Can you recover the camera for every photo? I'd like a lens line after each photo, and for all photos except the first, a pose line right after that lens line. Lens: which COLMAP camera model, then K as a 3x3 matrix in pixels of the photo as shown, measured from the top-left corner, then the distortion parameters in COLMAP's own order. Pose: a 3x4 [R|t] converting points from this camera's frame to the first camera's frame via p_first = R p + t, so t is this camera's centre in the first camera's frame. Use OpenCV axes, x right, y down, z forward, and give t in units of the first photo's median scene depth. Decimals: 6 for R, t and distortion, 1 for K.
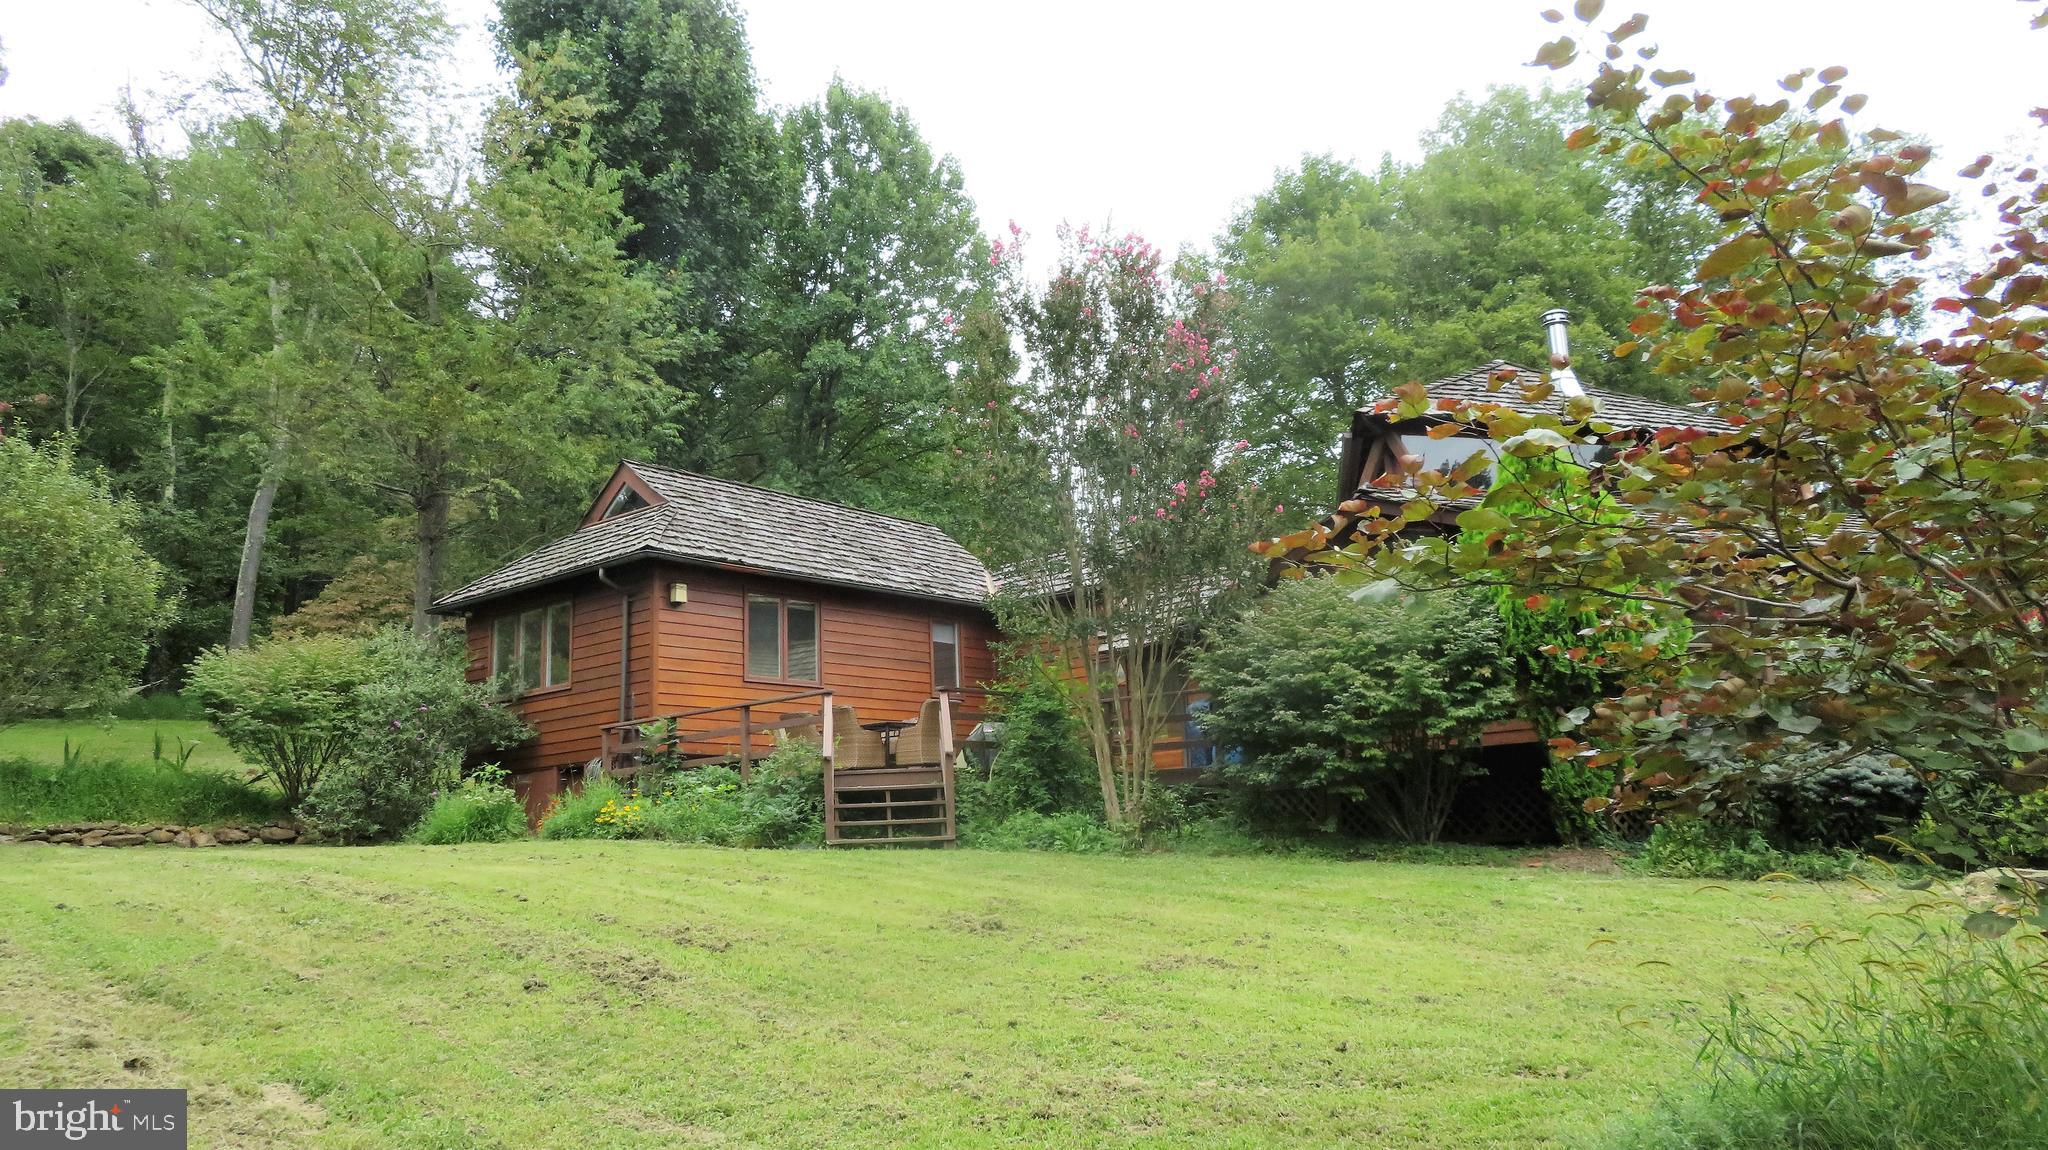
lens RADIAL K [[1471.5, 0, 1017.8], [0, 1471.5, 569.1], [0, 0, 1]] dist [-0.007350, 0.002468]
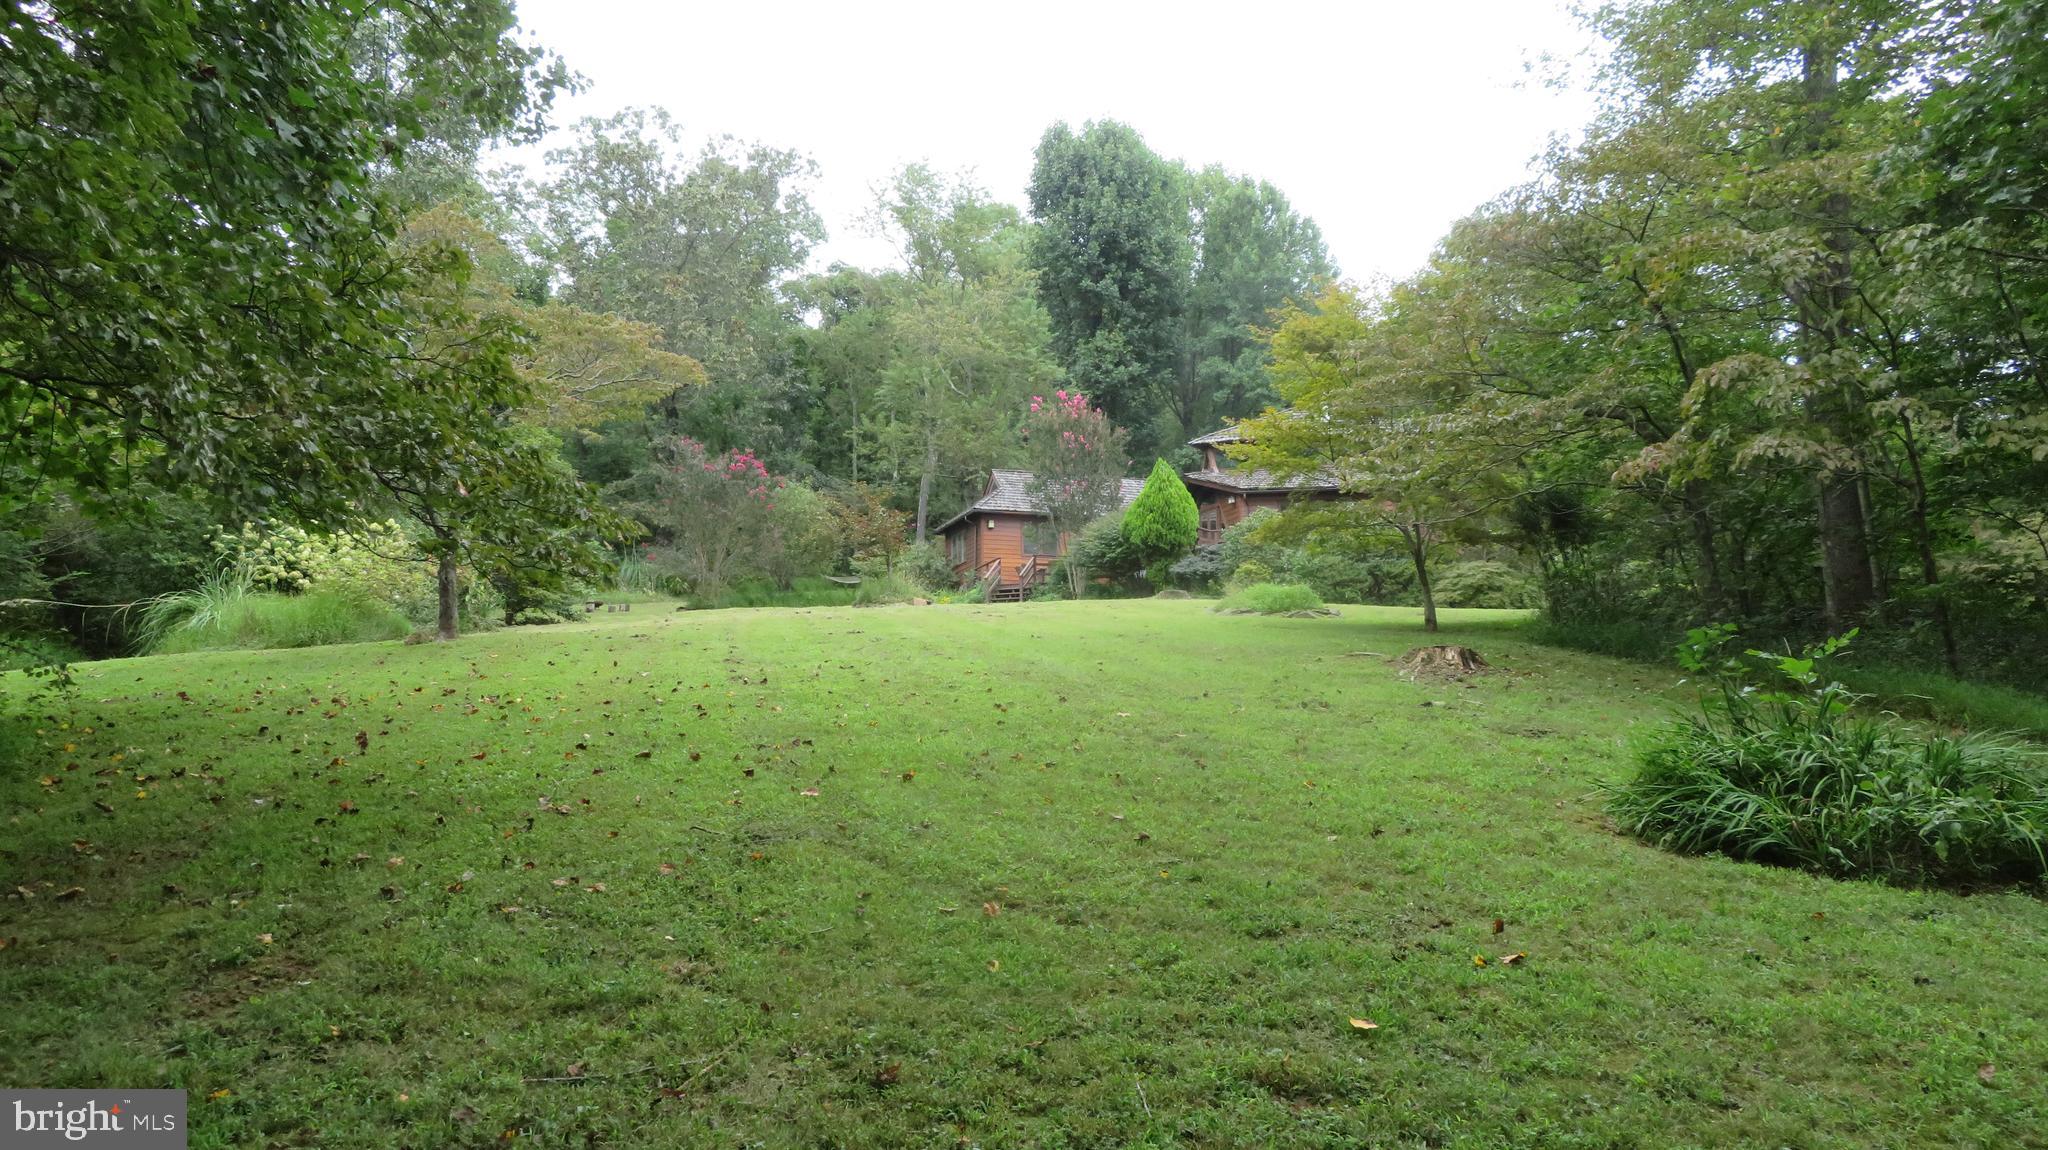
lens RADIAL K [[1471.5, 0, 1028.7], [0, 1471.5, 586.9], [0, 0, 1]] dist [-0.007350, 0.002468]
pose [[0.860245, -0.026824, -0.509175, 1.168913], [0.070556, 0.995271, 0.066771, -0.042842], [0.504976, -0.093365, 0.858069, -1.251501]]
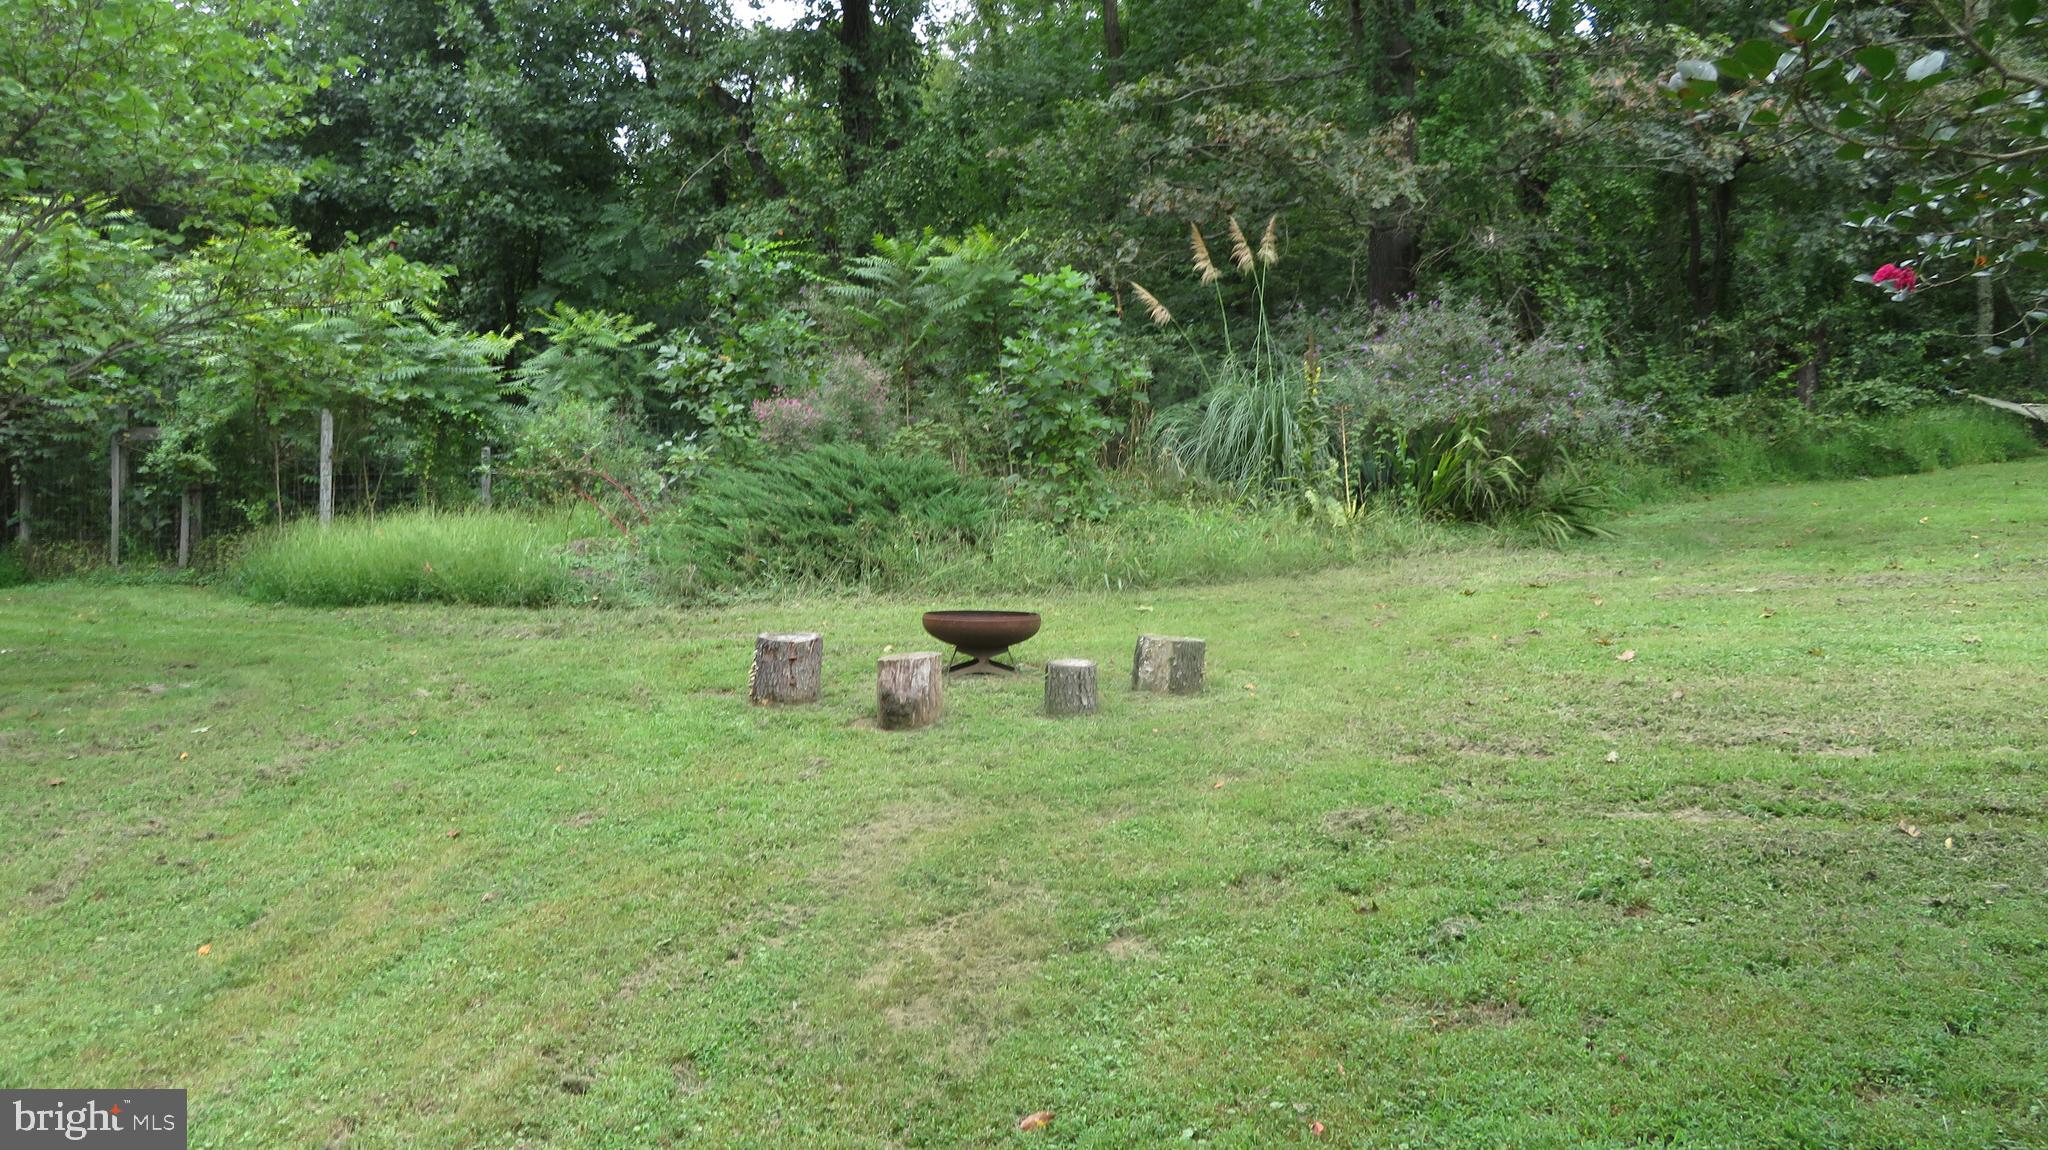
lens RADIAL K [[1471.5, 0, 1025.4], [0, 1471.5, 578.0], [0, 0, 1]] dist [-0.007350, 0.002468]
pose [[0.550788, 0.025999, -0.834240, -0.752439], [0.129426, 0.984764, 0.116140, 0.064270], [0.824549, -0.171941, 0.539031, 0.658196]]
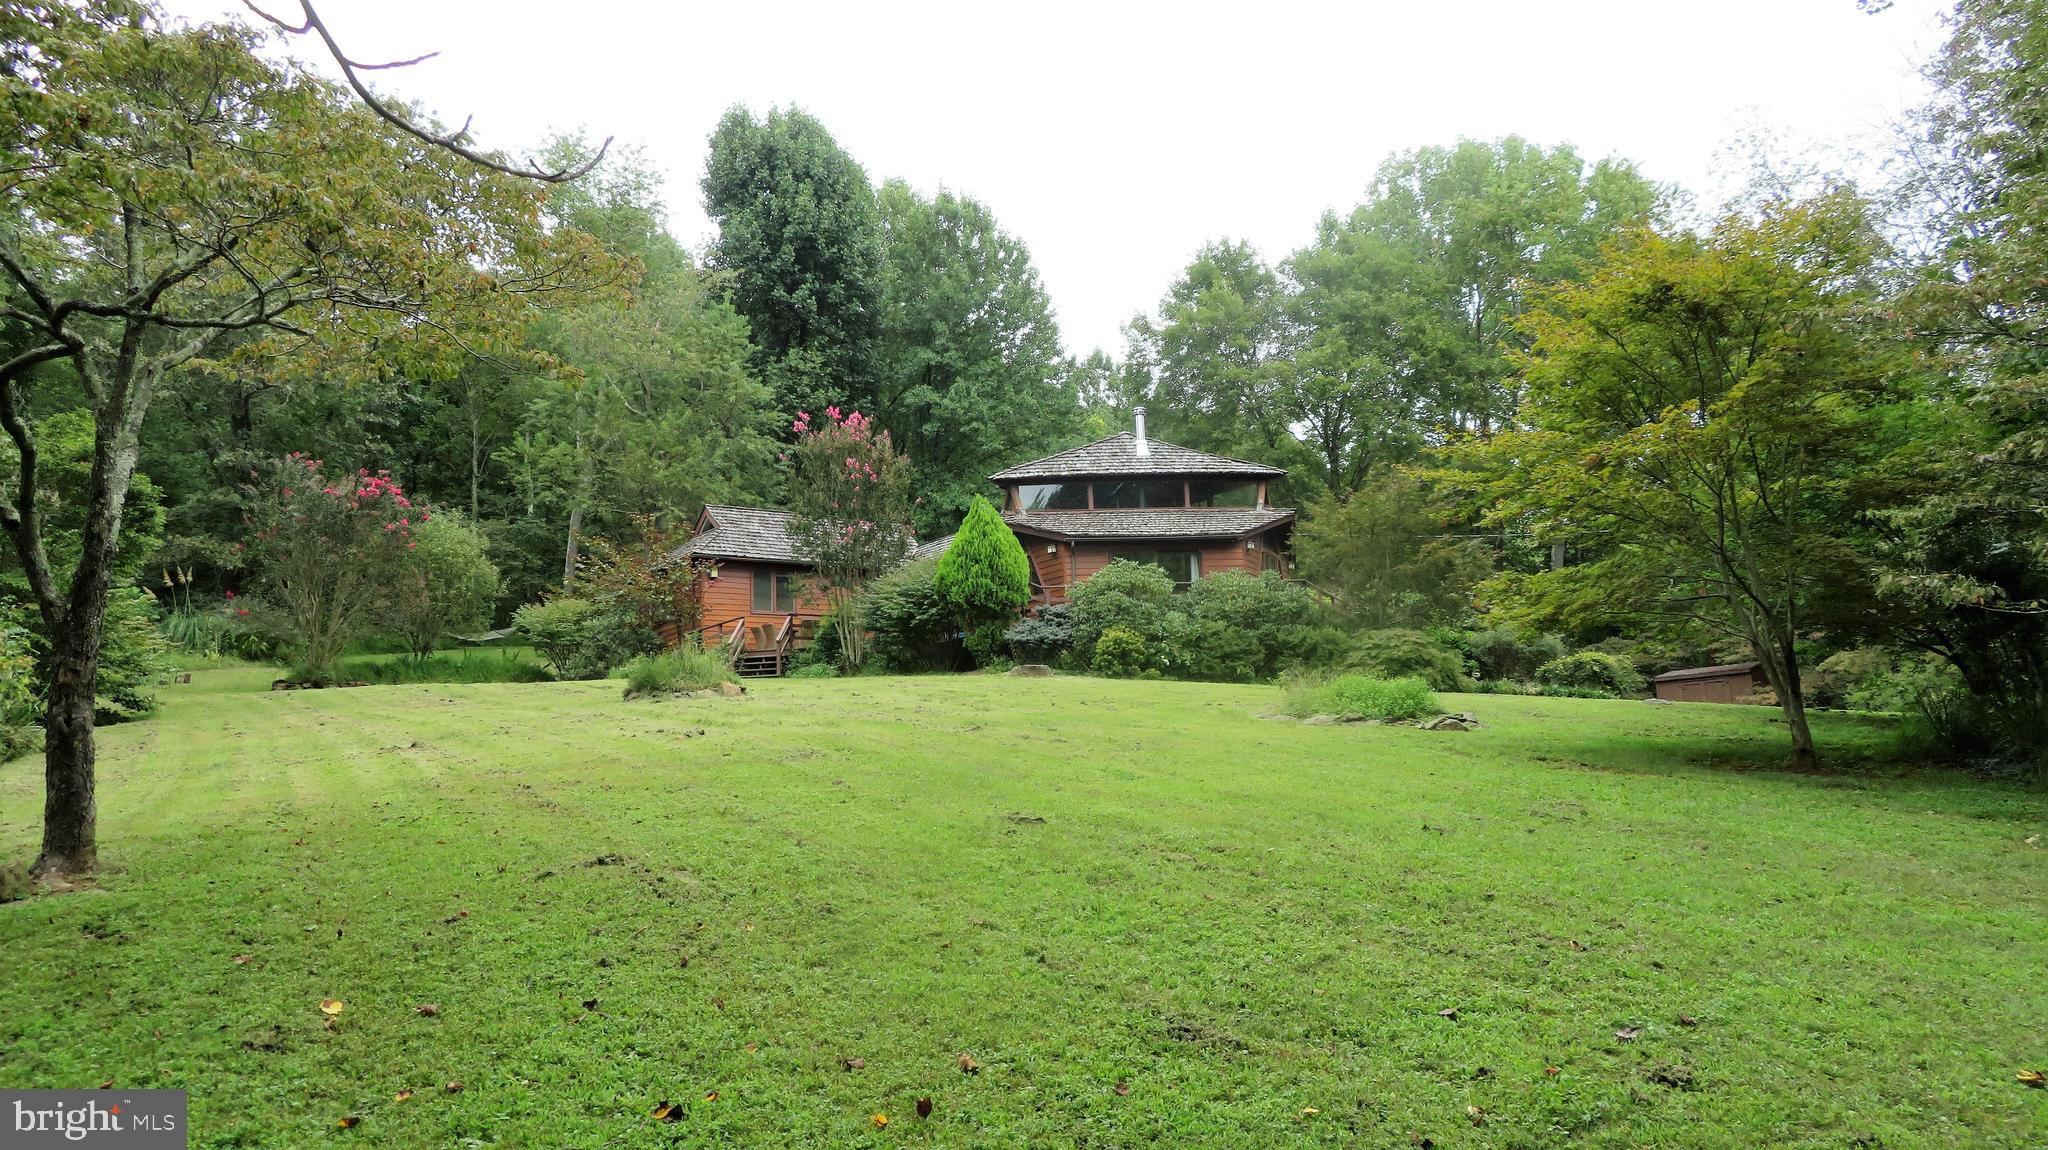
lens RADIAL K [[1471.5, 0, 1023.1], [0, 1471.5, 583.5], [0, 0, 1]] dist [-0.007350, 0.002468]
pose [[0.970055, -0.033224, -0.240602, 0.701924], [0.046770, 0.997613, 0.050811, -0.054577], [0.238340, -0.060542, 0.969293, -0.939181]]
